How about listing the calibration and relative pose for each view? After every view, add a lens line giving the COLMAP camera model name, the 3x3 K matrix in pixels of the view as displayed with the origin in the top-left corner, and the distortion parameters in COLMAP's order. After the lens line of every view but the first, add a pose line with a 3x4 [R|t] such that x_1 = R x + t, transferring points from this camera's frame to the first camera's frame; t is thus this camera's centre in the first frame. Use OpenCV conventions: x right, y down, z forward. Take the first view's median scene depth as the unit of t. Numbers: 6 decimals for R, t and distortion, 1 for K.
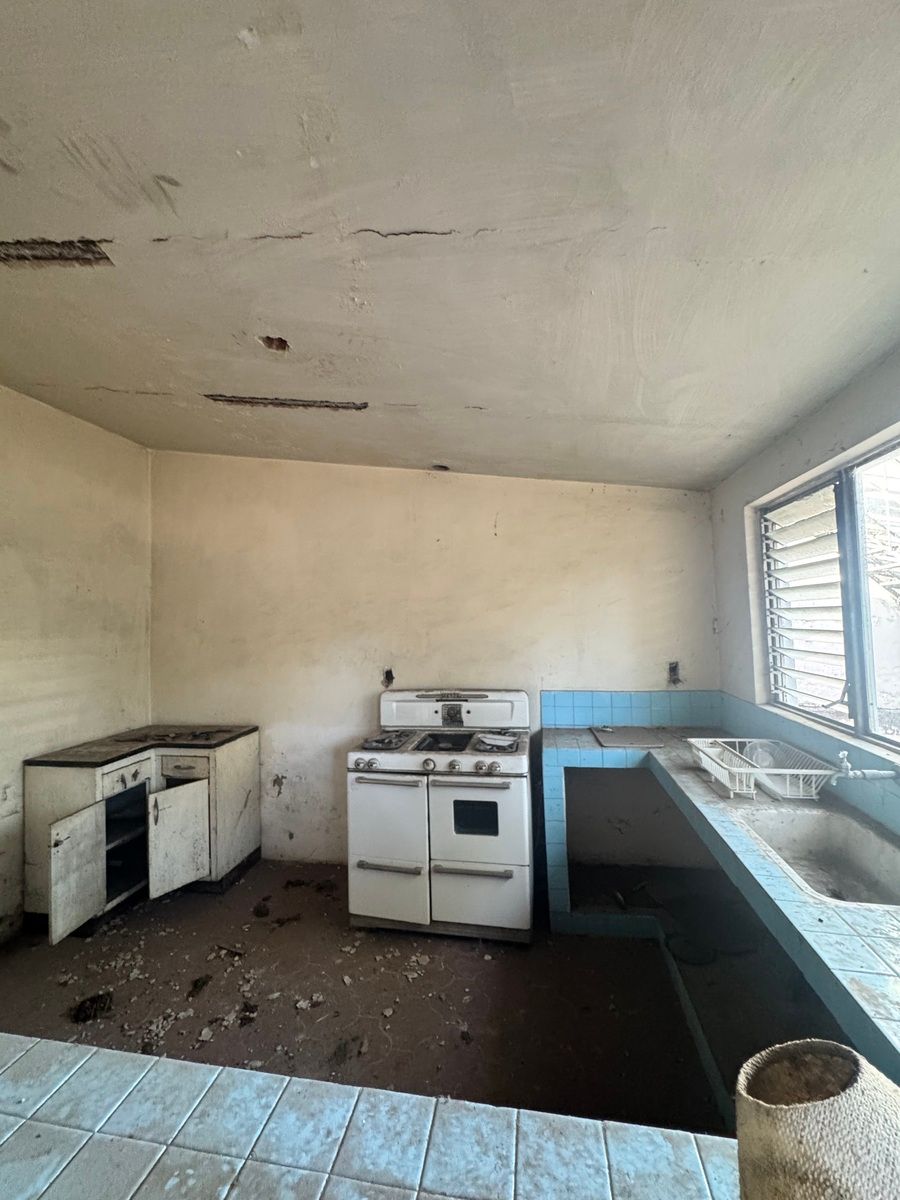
lens RADIAL K [[478.5, 0, 450.8], [0, 478.5, 600.2], [0, 0, 1]] dist [-0.001406, -0.000767]
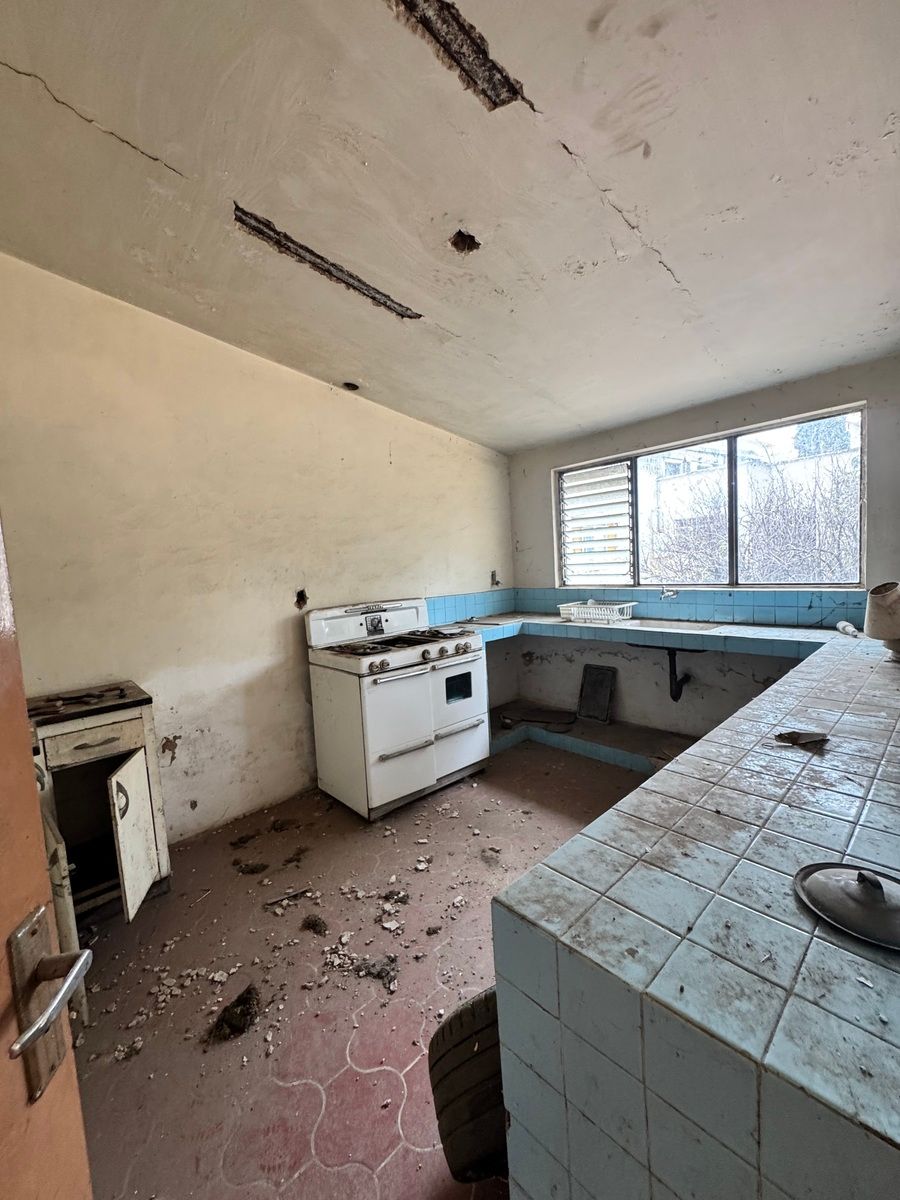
lens RADIAL K [[478.5, 0, 447.2], [0, 478.5, 600.4], [0, 0, 1]] dist [-0.001406, -0.000767]
pose [[0.608229, -0.067243, 0.790908, -0.779715], [0.003813, 0.996641, 0.081803, 0.098347], [-0.793753, -0.046739, 0.606442, 0.216887]]
